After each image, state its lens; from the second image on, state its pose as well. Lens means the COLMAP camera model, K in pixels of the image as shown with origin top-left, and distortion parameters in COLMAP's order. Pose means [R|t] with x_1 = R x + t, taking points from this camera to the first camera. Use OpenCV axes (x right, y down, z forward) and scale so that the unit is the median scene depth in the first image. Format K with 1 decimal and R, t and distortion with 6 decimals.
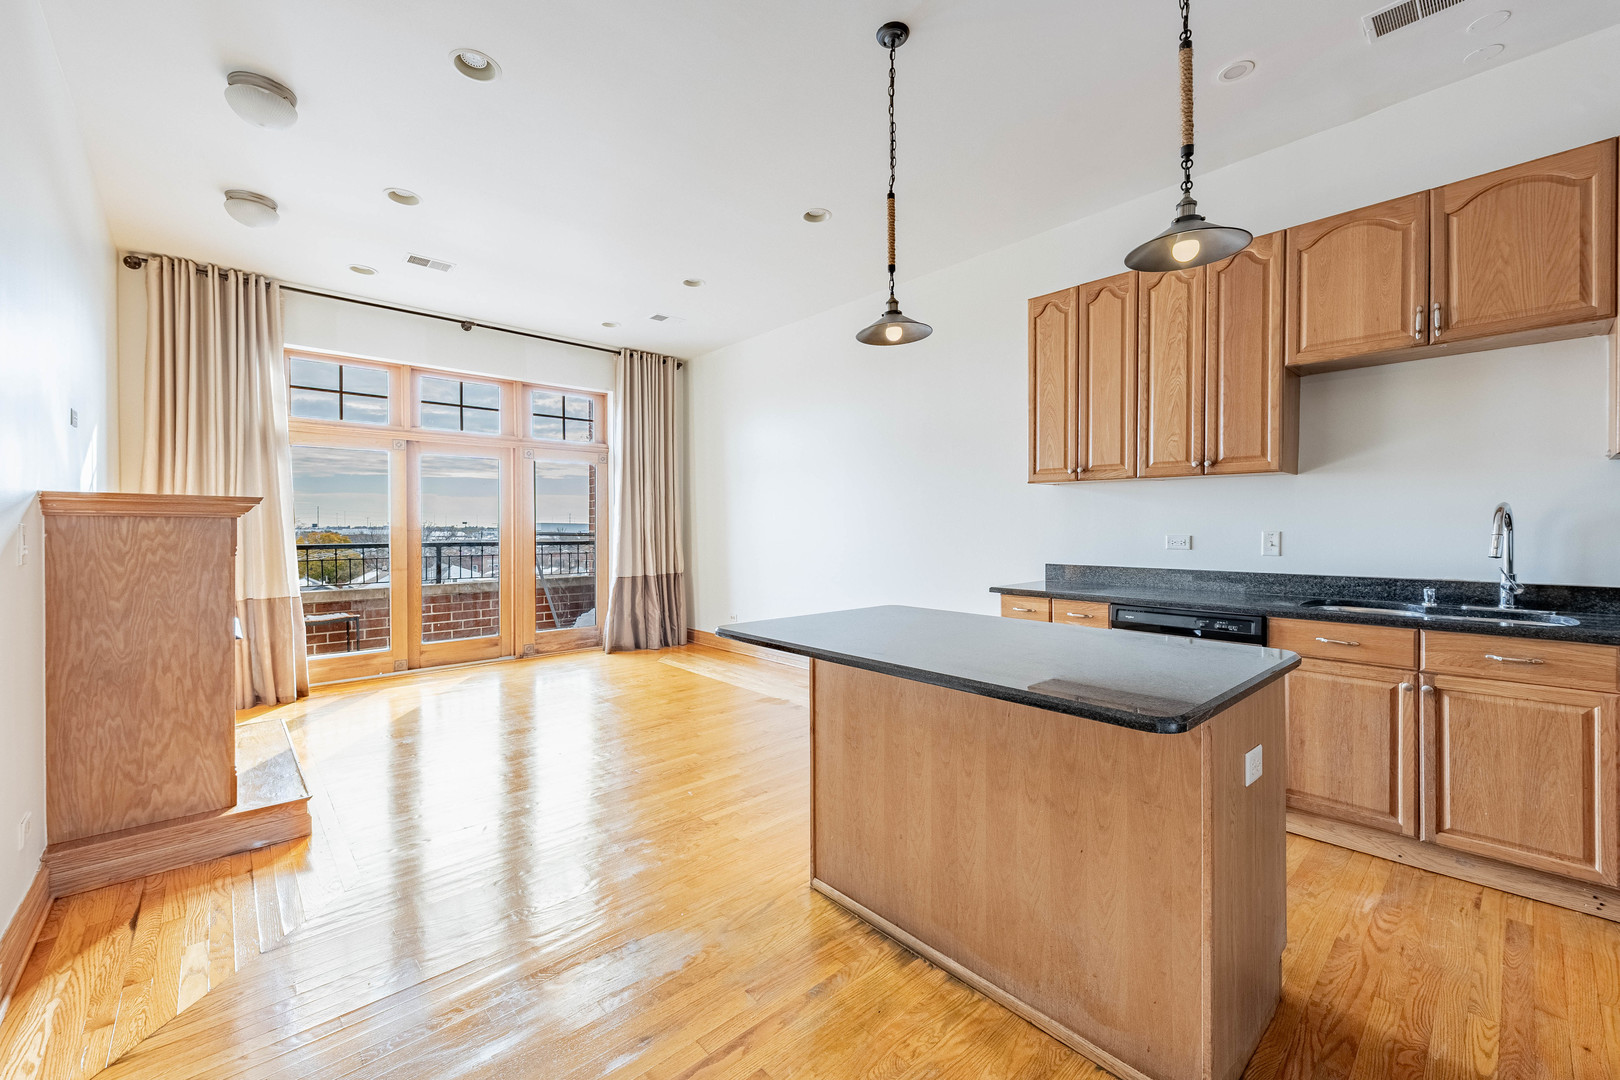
lens RADIAL K [[646.1, 0, 813.7], [0, 646.1, 531.2], [0, 0, 1]] dist [0.007442, -0.000335]
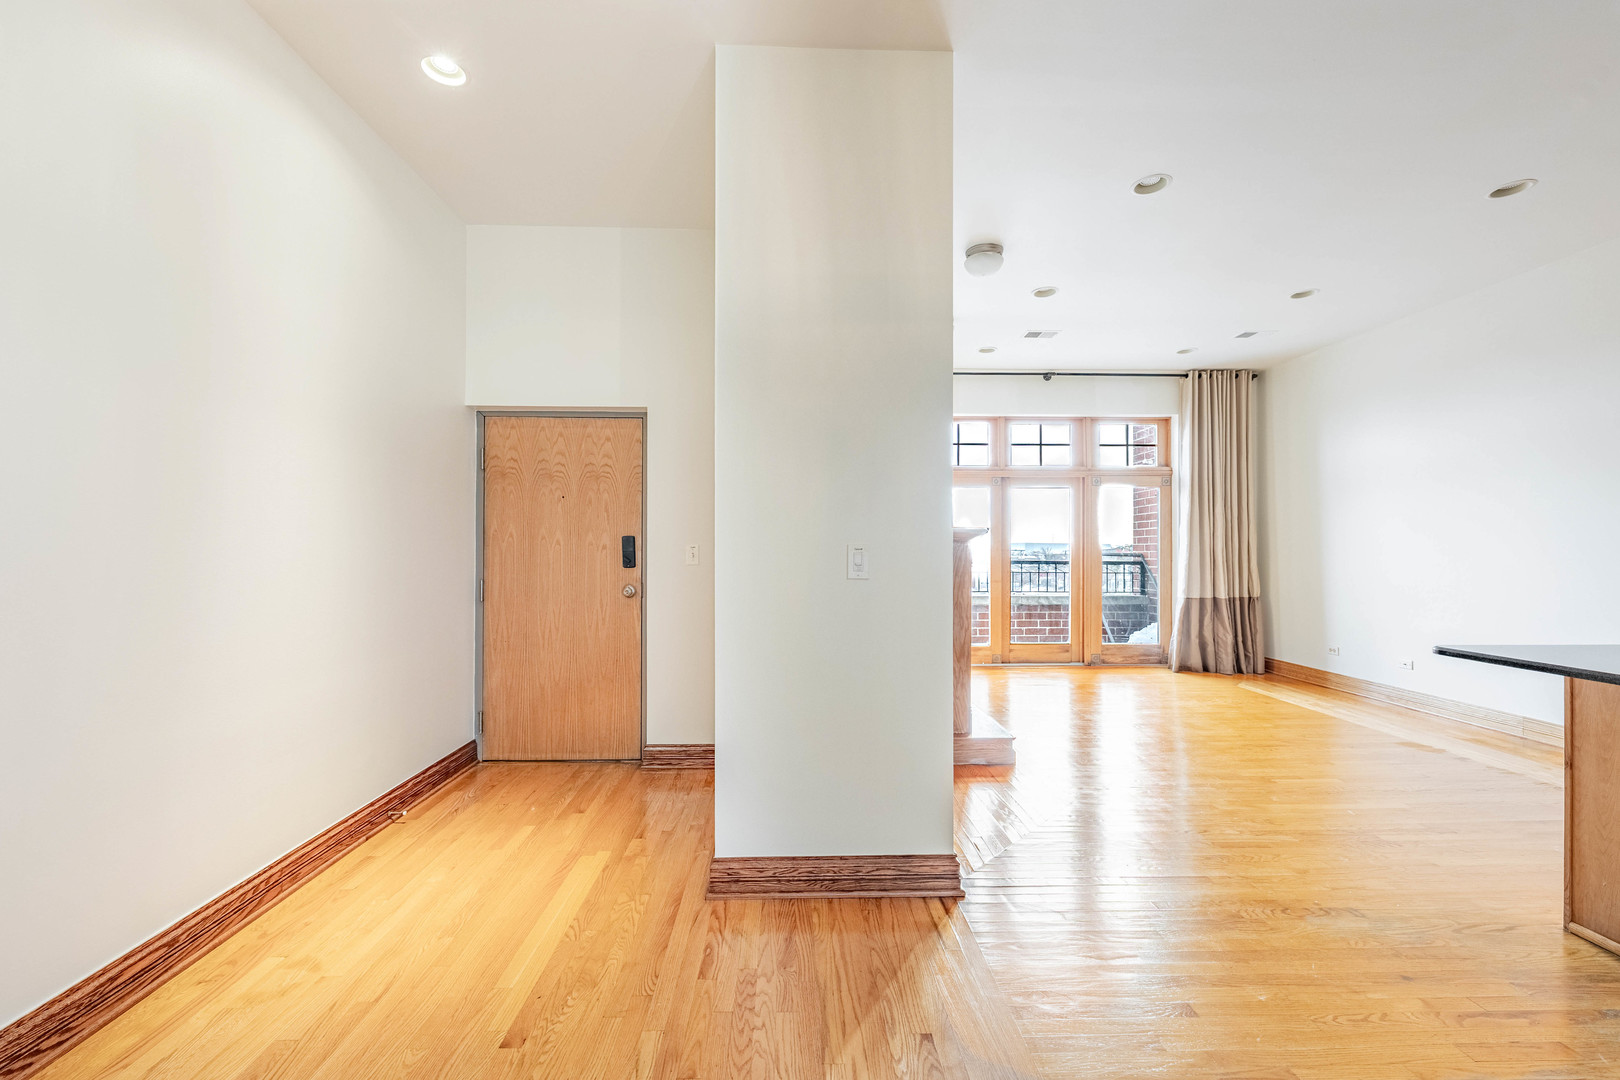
lens RADIAL K [[655.5, 0, 806.5], [0, 655.5, 544.0], [0, 0, 1]] dist [0.011762, -0.006009]
pose [[0.753154, 0.000120, -0.657844, -0.134995], [-0.007256, 0.999941, -0.008125, -0.000197], [0.657804, 0.010893, 0.753110, -0.300538]]
